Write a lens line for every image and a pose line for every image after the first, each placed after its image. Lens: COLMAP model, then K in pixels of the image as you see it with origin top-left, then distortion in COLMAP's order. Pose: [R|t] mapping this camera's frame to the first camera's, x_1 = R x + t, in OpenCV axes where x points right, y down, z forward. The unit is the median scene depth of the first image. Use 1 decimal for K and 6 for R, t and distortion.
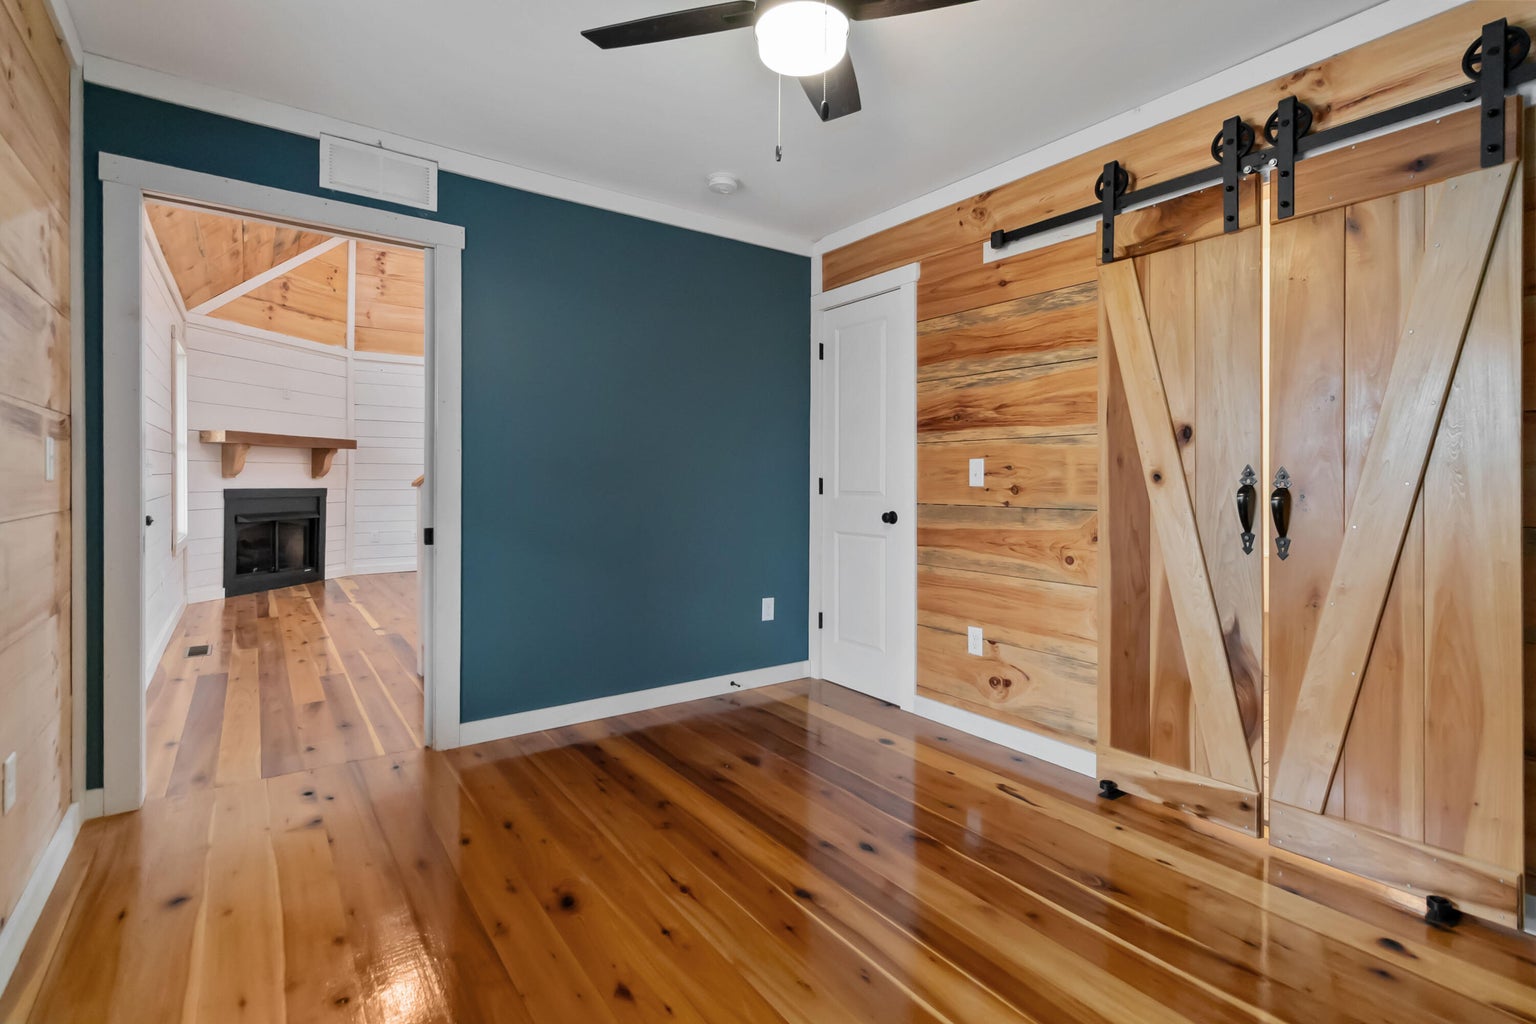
lens RADIAL K [[716.6, 0, 774.6], [0, 716.6, 481.6], [0, 0, 1]] dist [0.001085, 0.001066]
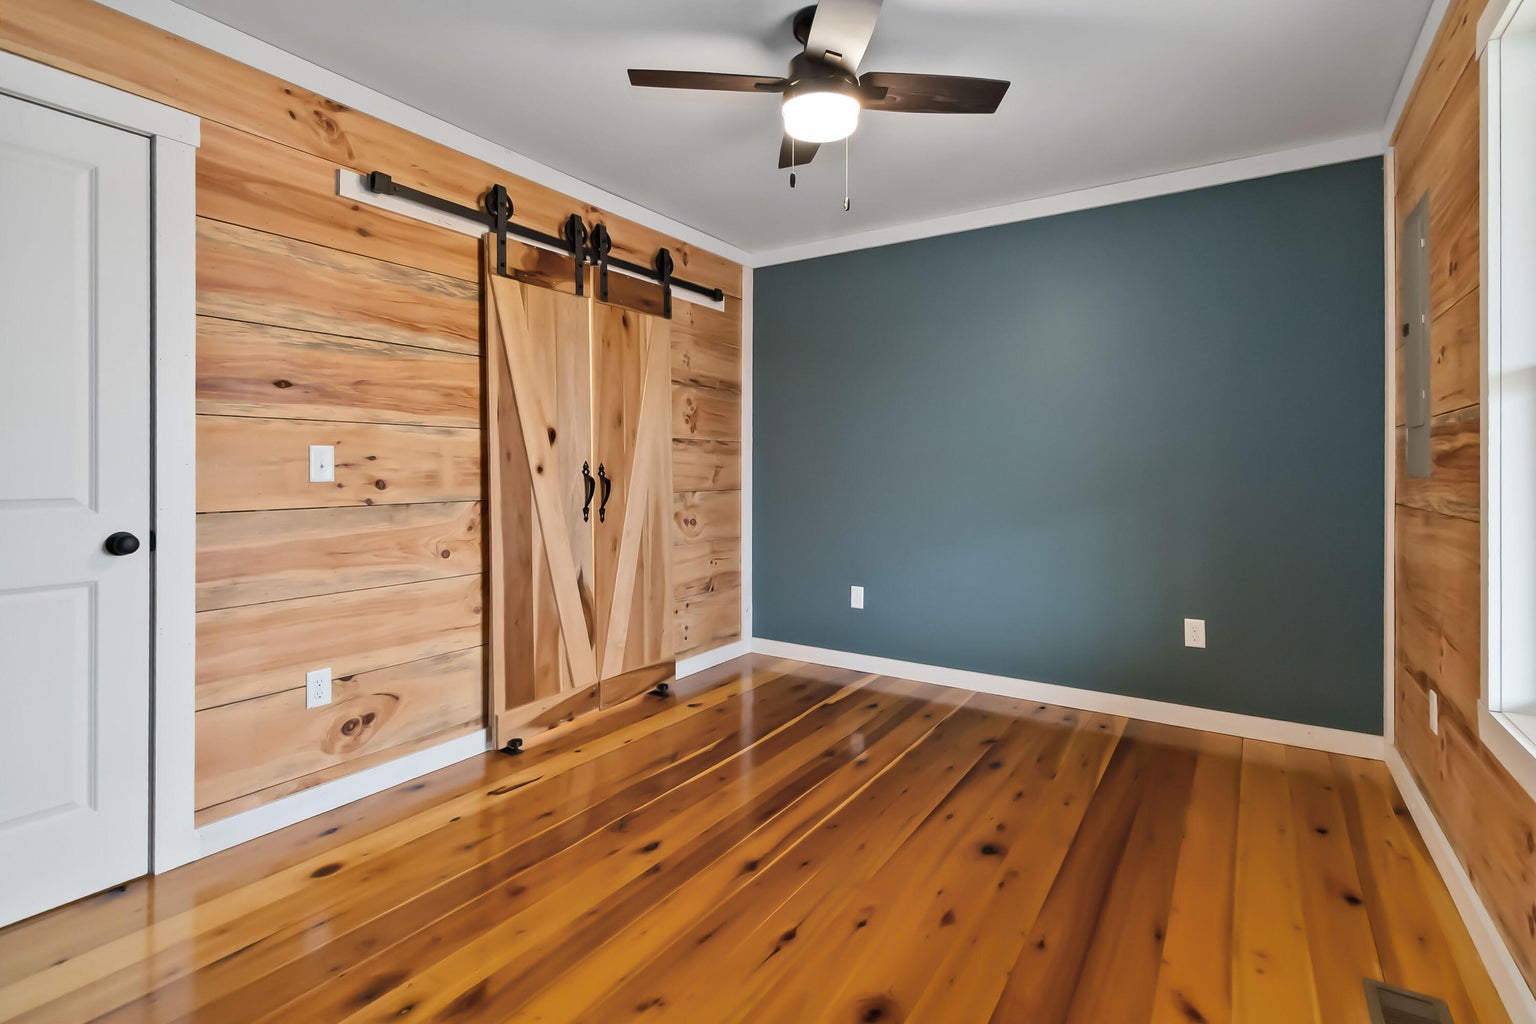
lens RADIAL K [[717.6, 0, 765.3], [0, 717.6, 465.6], [0, 0, 1]] dist [-0.000286, 0.000135]
pose [[-0.344574, -0.001547, 0.938758, -0.657824], [0.001899, 0.999995, 0.002345, -0.012788], [-0.938757, 0.002591, -0.344569, 0.920642]]
